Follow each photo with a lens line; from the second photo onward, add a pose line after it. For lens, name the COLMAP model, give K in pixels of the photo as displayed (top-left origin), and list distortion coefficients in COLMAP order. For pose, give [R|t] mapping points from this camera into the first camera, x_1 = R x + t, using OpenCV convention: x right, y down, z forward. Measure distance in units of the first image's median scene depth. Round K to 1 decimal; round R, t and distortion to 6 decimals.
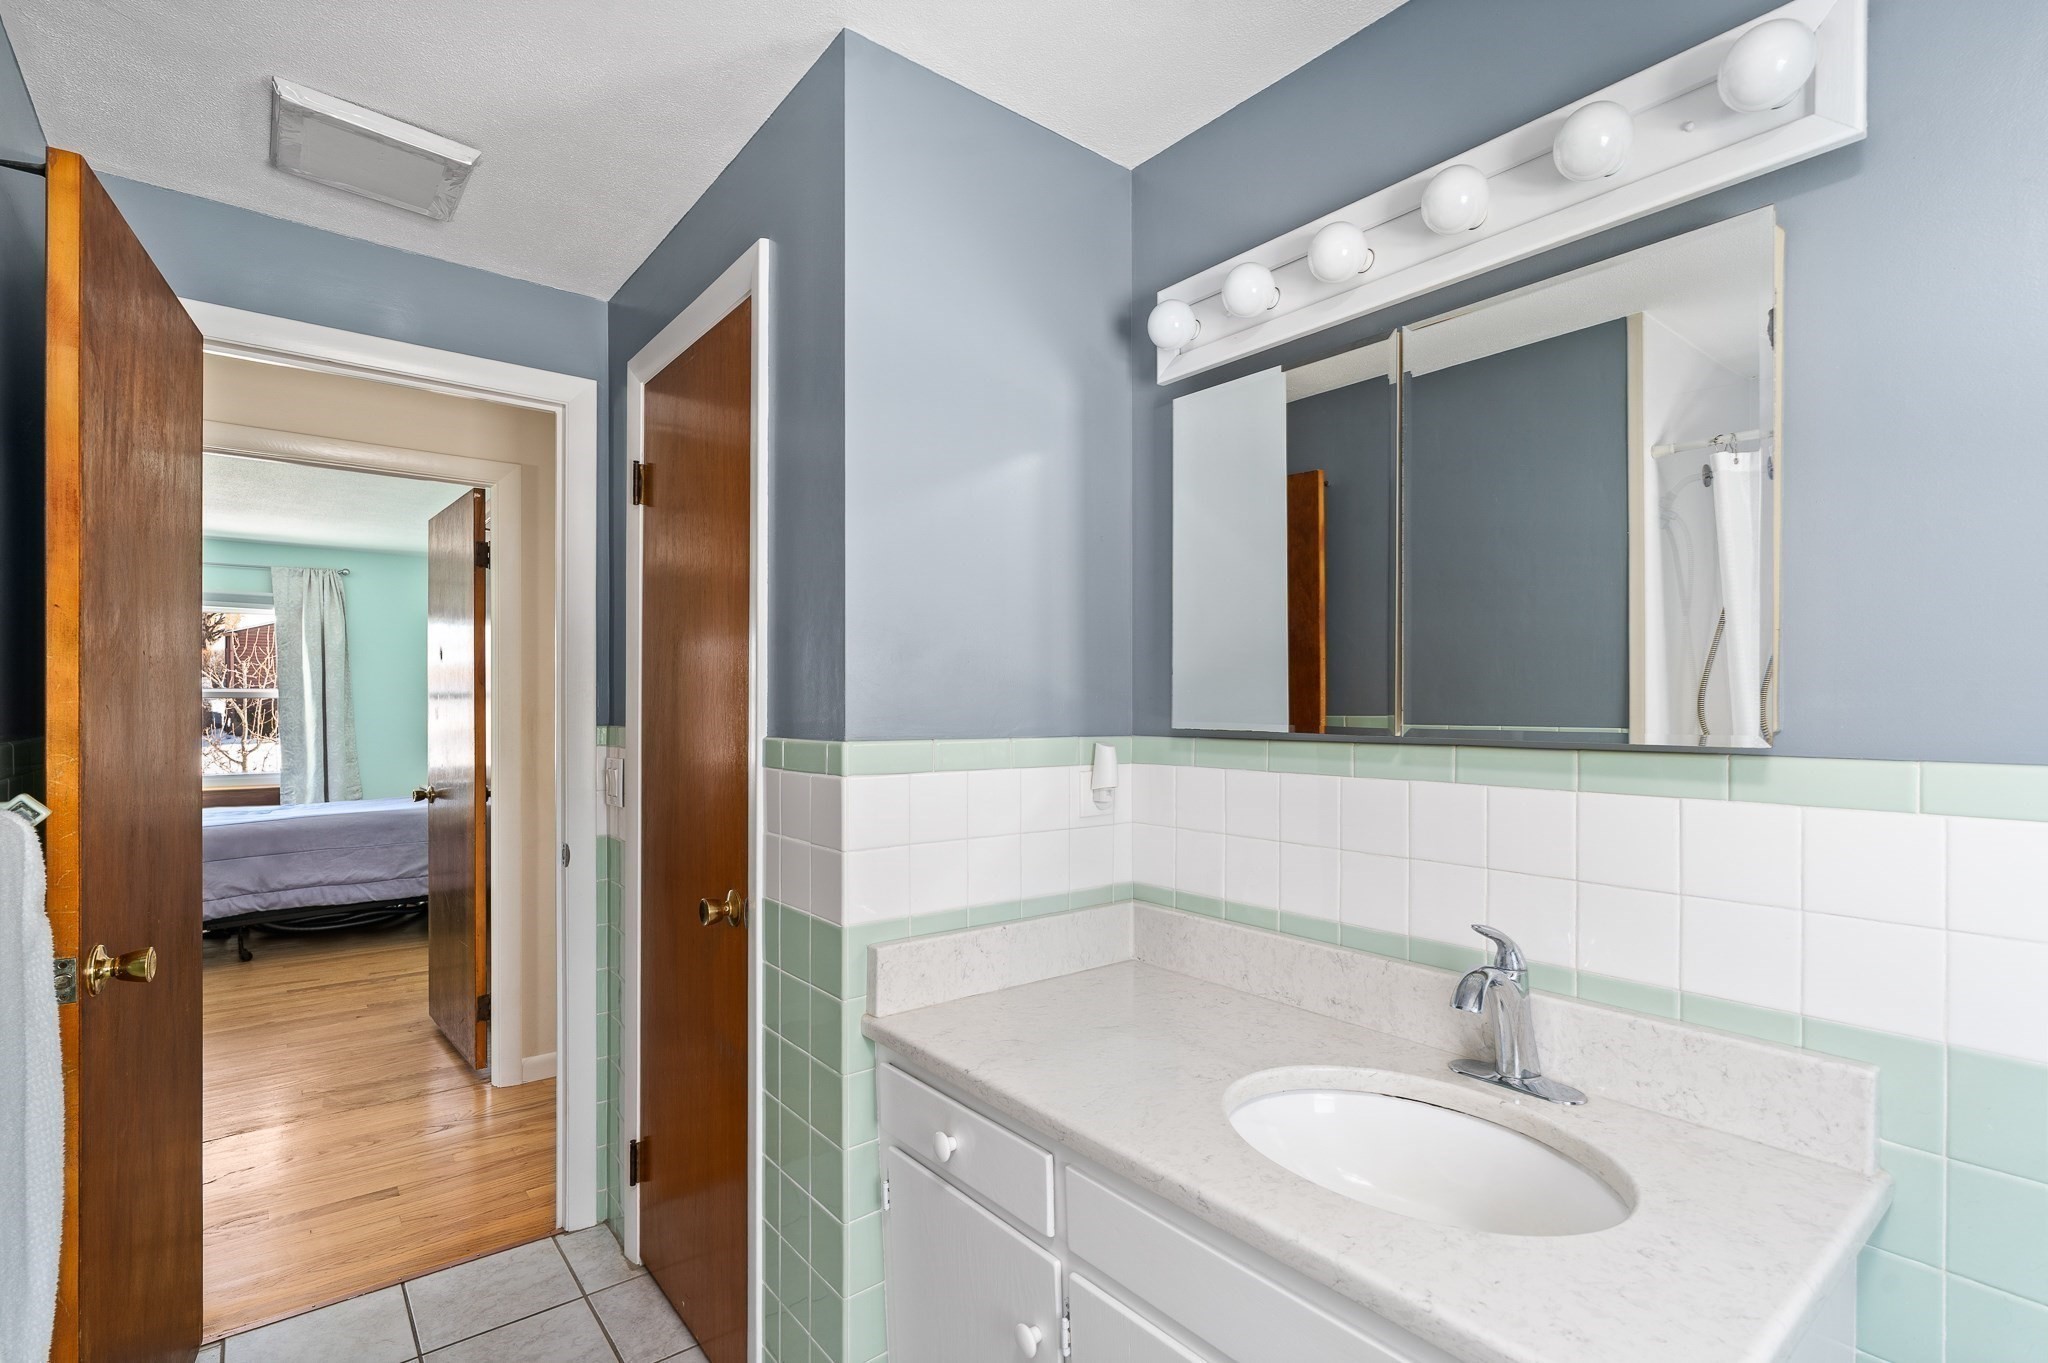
lens RADIAL K [[942.1, 0, 1027.9], [0, 942.1, 693.8], [0, 0, 1]] dist [-0.001502, -0.000096]
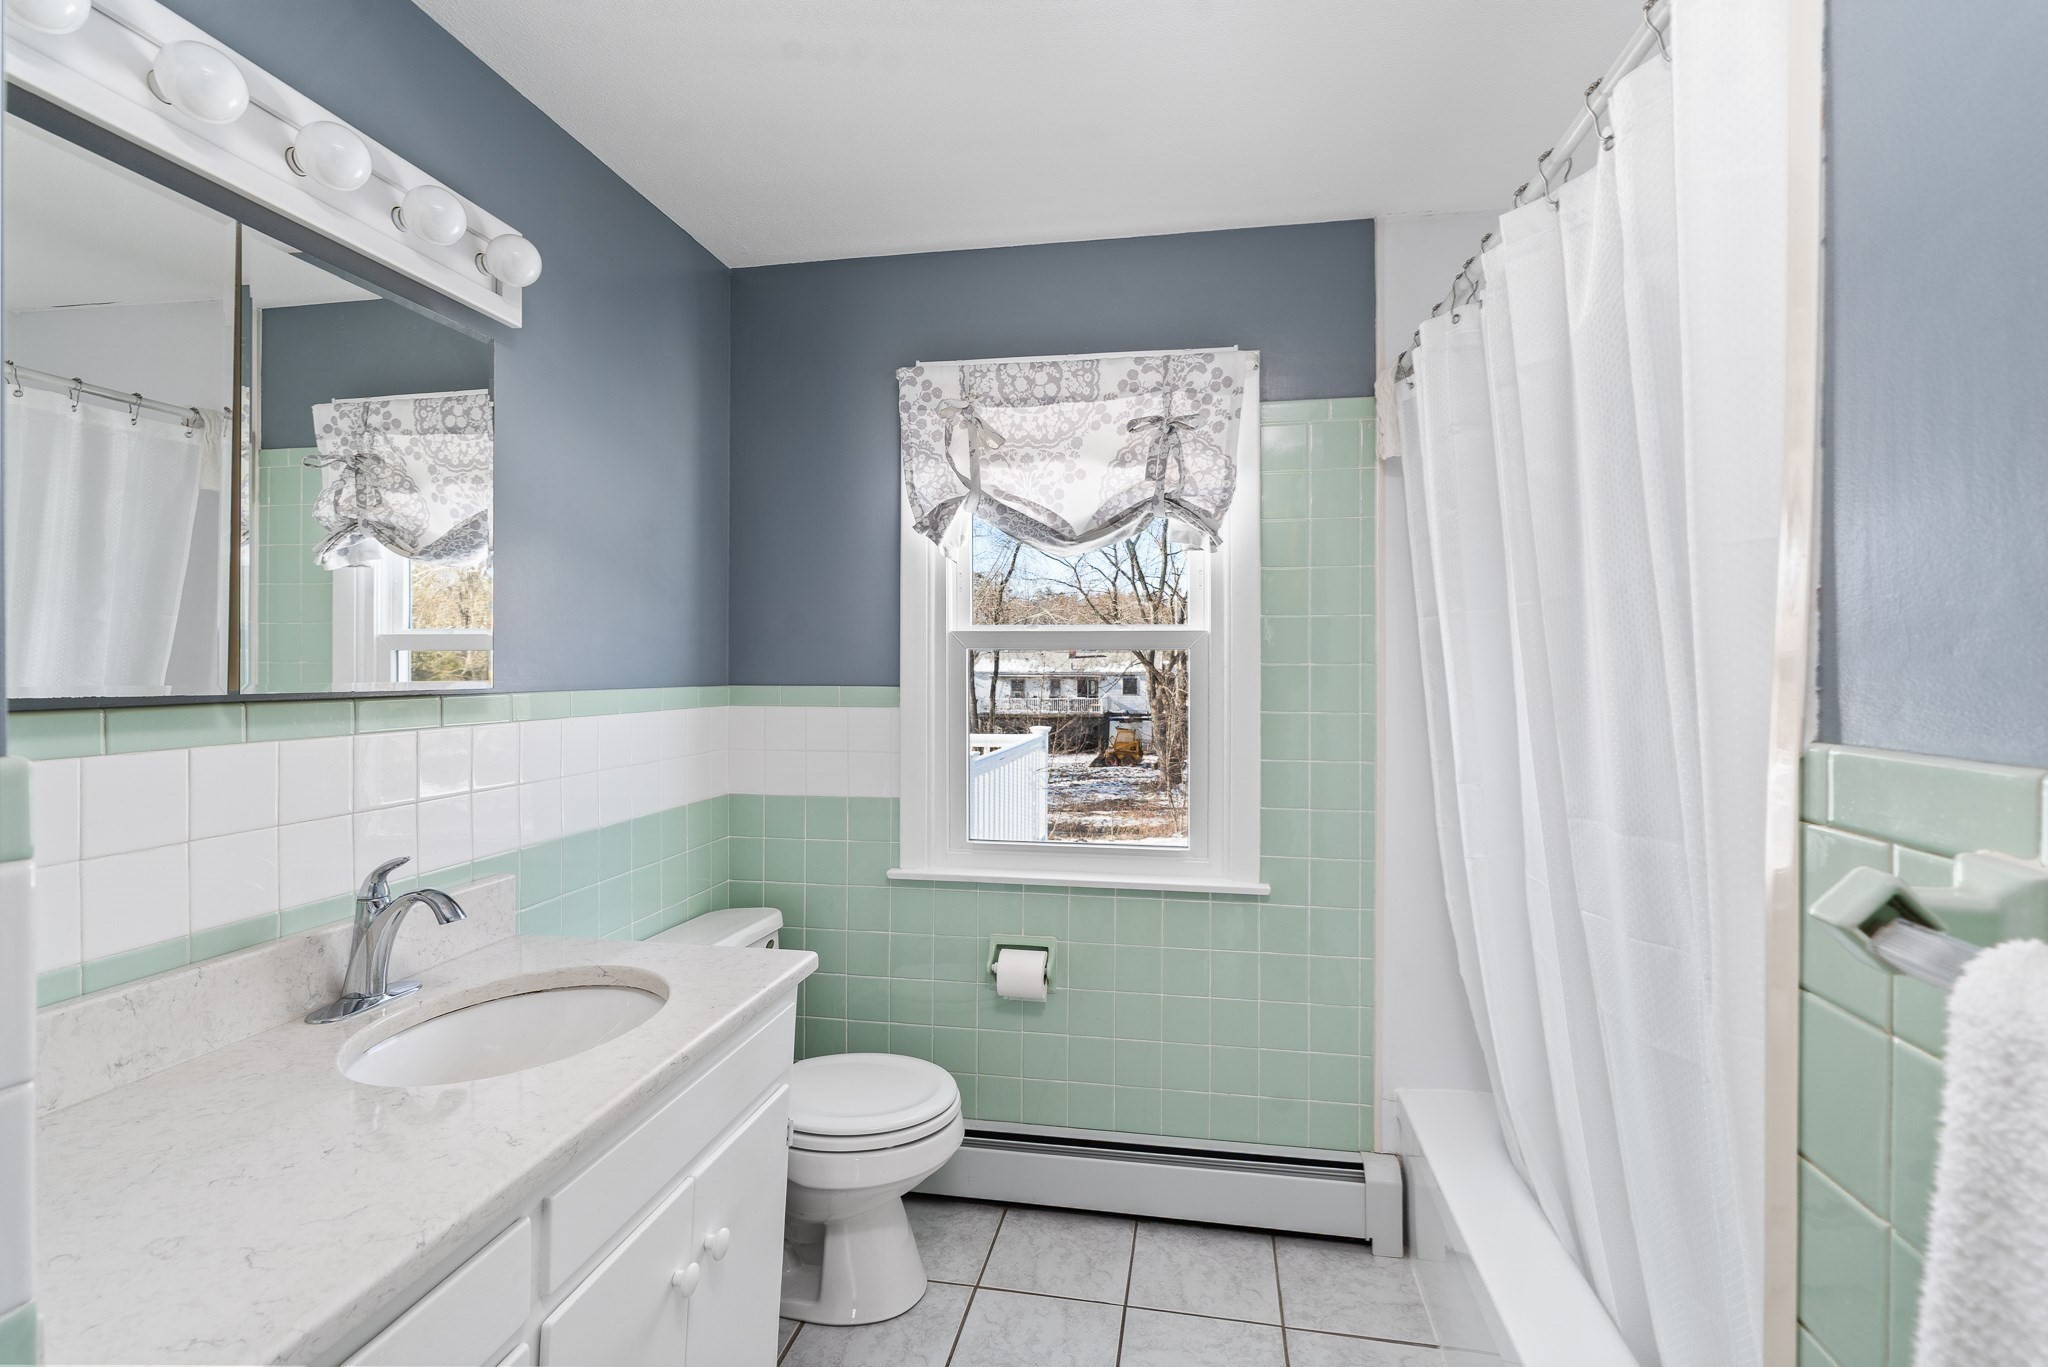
lens RADIAL K [[940.8, 0, 1032.3], [0, 940.8, 666.5], [0, 0, 1]] dist [0.000898, 0.000168]
pose [[-0.653525, -0.004243, 0.756893, -0.612614], [-0.020522, 0.999716, -0.012115, 0.012934], [-0.756626, -0.023450, -0.653427, 0.850305]]
